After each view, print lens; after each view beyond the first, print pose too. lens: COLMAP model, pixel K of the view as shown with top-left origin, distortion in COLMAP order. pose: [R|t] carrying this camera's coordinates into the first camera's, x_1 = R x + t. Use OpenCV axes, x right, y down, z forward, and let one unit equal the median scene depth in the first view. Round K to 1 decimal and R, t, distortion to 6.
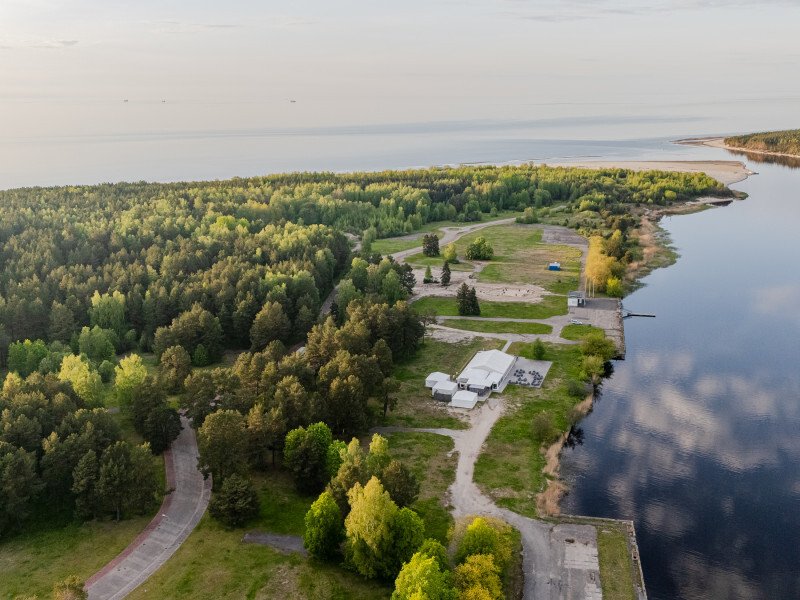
lens RADIAL K [[814.5, 0, 399.8], [0, 814.5, 300.4], [0, 0, 1]] dist [0.064221, 0.000000]
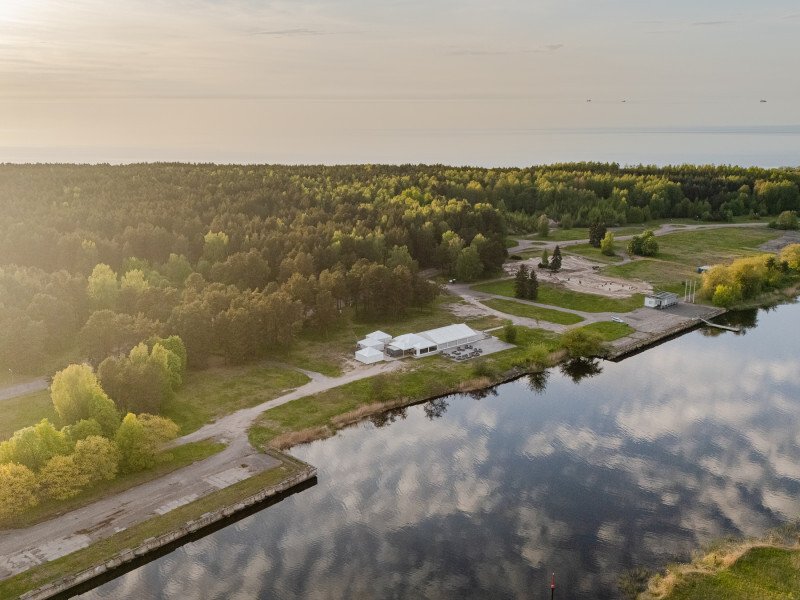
lens RADIAL K [[814.5, 0, 401.4], [0, 814.5, 299.3], [0, 0, 1]] dist [0.064221, 0.000000]
pose [[0.836511, 0.140516, -0.529626, 0.434601], [-0.142402, 0.989098, 0.037505, 0.003612], [0.529123, 0.044046, 0.847401, 0.090800]]
